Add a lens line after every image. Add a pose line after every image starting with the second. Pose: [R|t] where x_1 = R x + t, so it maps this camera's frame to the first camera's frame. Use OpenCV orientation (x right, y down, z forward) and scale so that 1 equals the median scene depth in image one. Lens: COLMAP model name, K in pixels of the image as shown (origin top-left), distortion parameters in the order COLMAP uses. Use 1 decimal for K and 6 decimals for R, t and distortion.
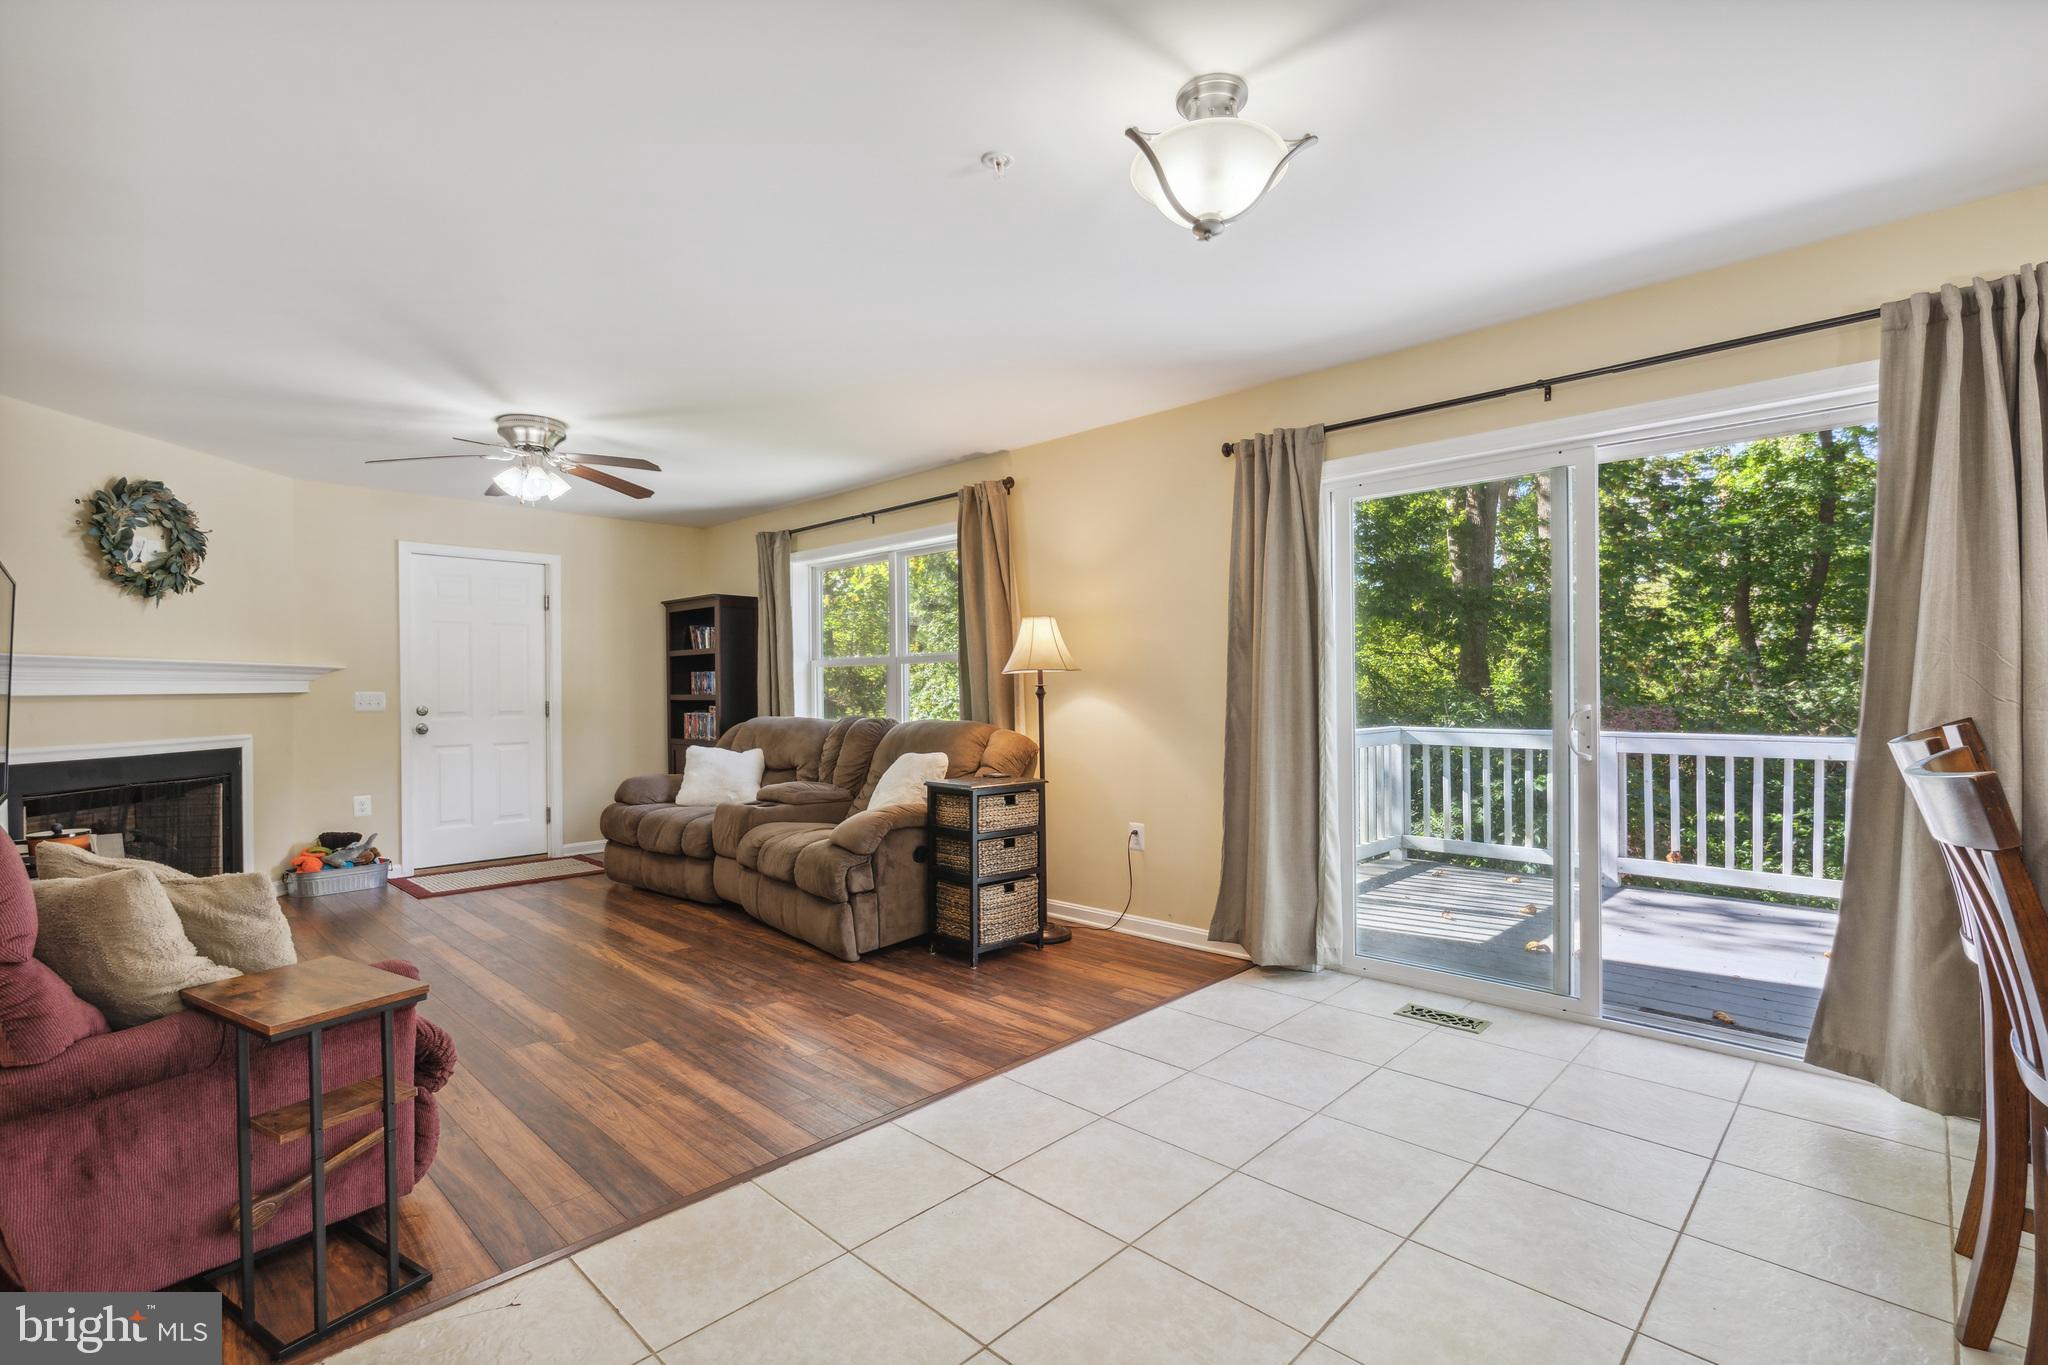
lens RADIAL K [[941.6, 0, 1024.0], [0, 941.6, 682.5], [0, 0, 1]] dist [-0.005452, -0.000012]
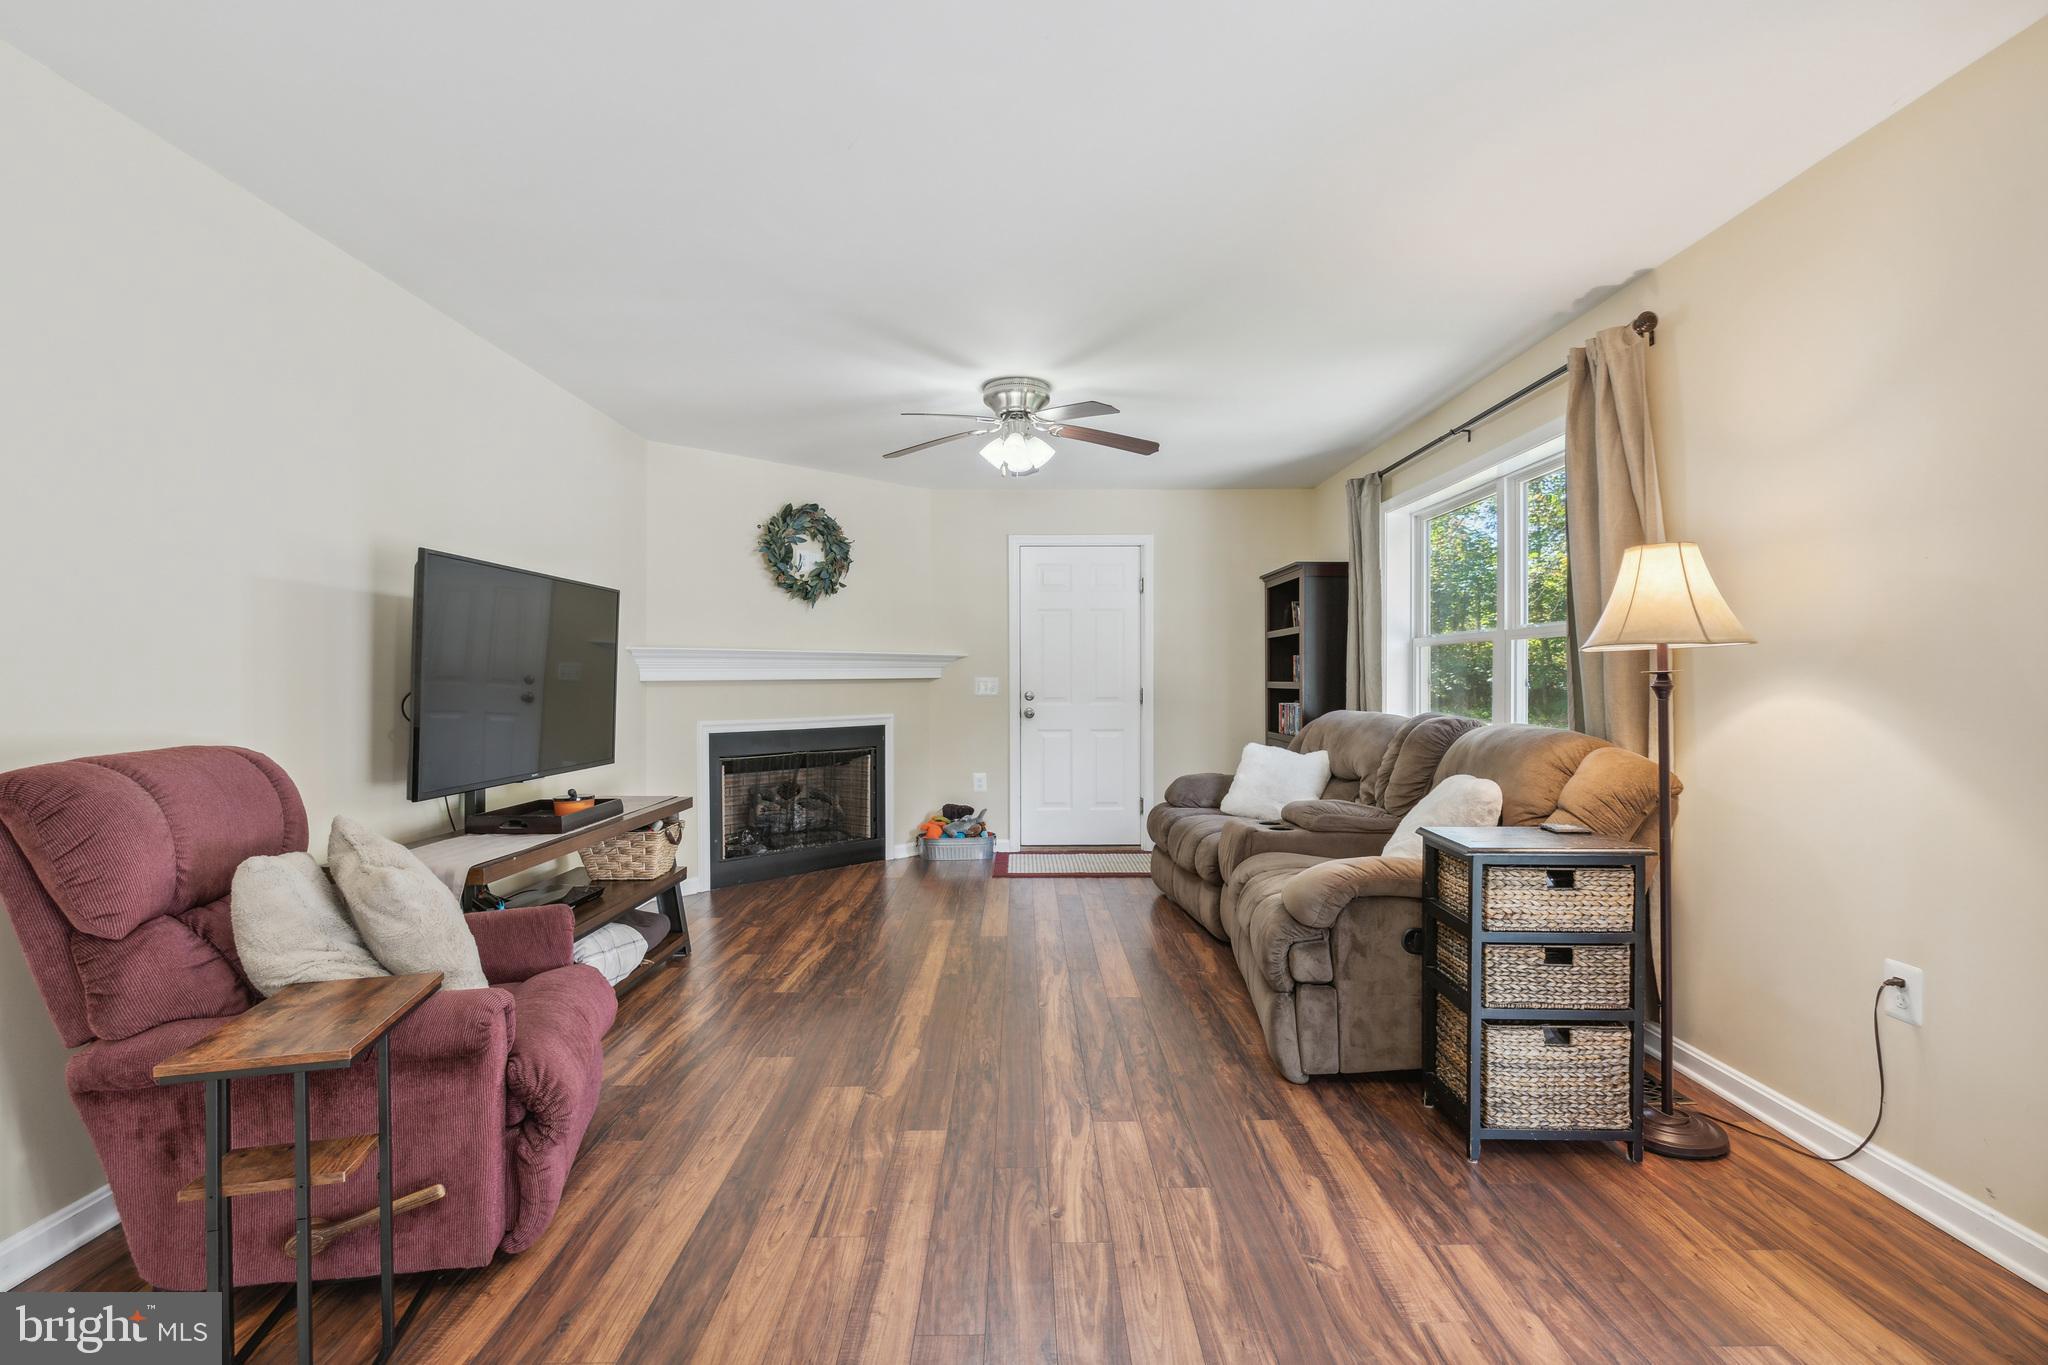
lens RADIAL K [[941.6, 0, 1024.0], [0, 941.6, 682.5], [0, 0, 1]] dist [-0.005452, -0.000012]
pose [[0.704166, 0.007837, -0.709992, 0.139007], [0.003815, 0.999883, 0.014821, -0.000322], [0.710025, -0.013145, 0.704054, 0.350441]]
